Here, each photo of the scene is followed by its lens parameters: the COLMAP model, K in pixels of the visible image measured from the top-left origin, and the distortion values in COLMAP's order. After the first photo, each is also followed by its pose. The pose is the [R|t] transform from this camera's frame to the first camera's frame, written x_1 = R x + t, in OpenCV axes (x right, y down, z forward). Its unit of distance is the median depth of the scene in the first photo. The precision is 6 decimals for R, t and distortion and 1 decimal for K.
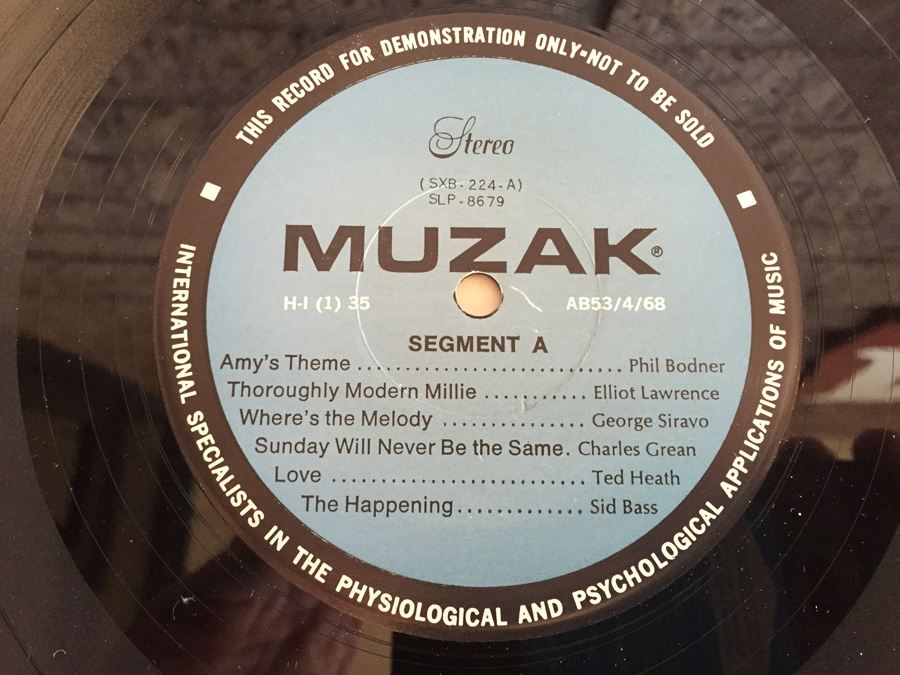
lens RADIAL K [[788.7, 0, 465.9], [0, 788.7, 354.8], [0, 0, 1]] dist [0.079926, -0.098069]
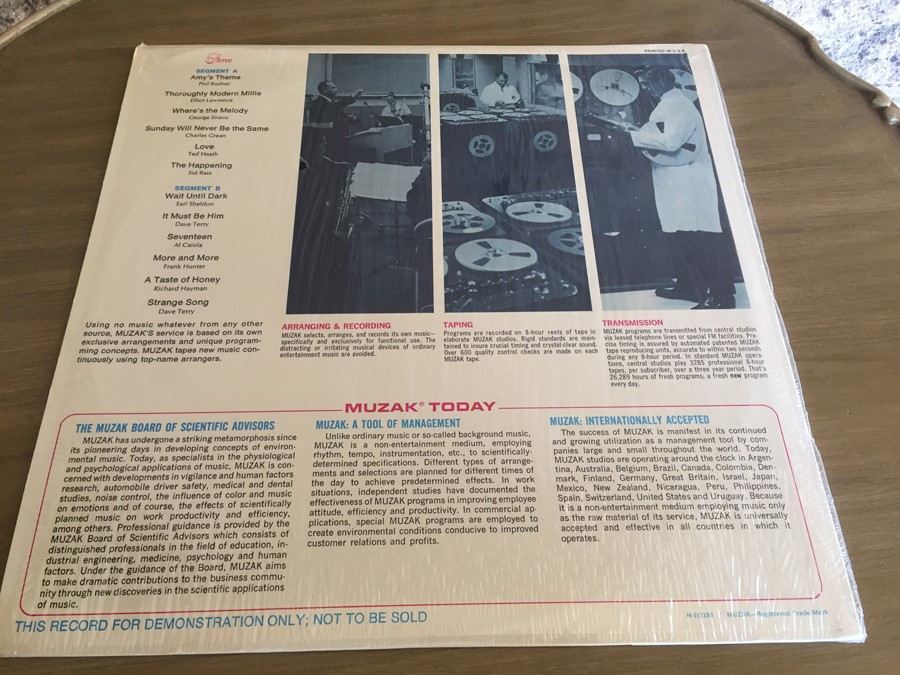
lens RADIAL K [[788.7, 0, 454.2], [0, 788.7, 336.7], [0, 0, 1]] dist [0.079926, -0.098069]
pose [[0.997310, -0.018543, 0.070908, 0.123127], [0.032326, 0.979569, -0.198493, 0.468088], [-0.065779, 0.200251, 0.977534, -4.309997]]
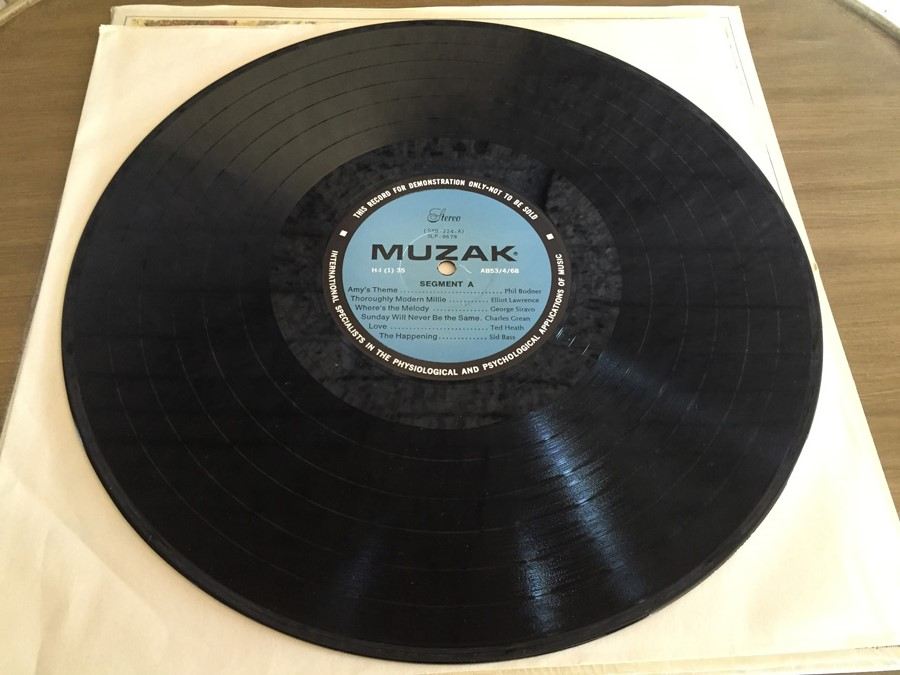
lens RADIAL K [[788.7, 0, 412.3], [0, 788.7, 319.9], [0, 0, 1]] dist [0.079926, -0.098069]
pose [[0.999799, 0.011891, -0.016133, -0.054511], [-0.016317, 0.950378, -0.310671, 0.905118], [0.011638, 0.310872, 0.950381, -1.426707]]
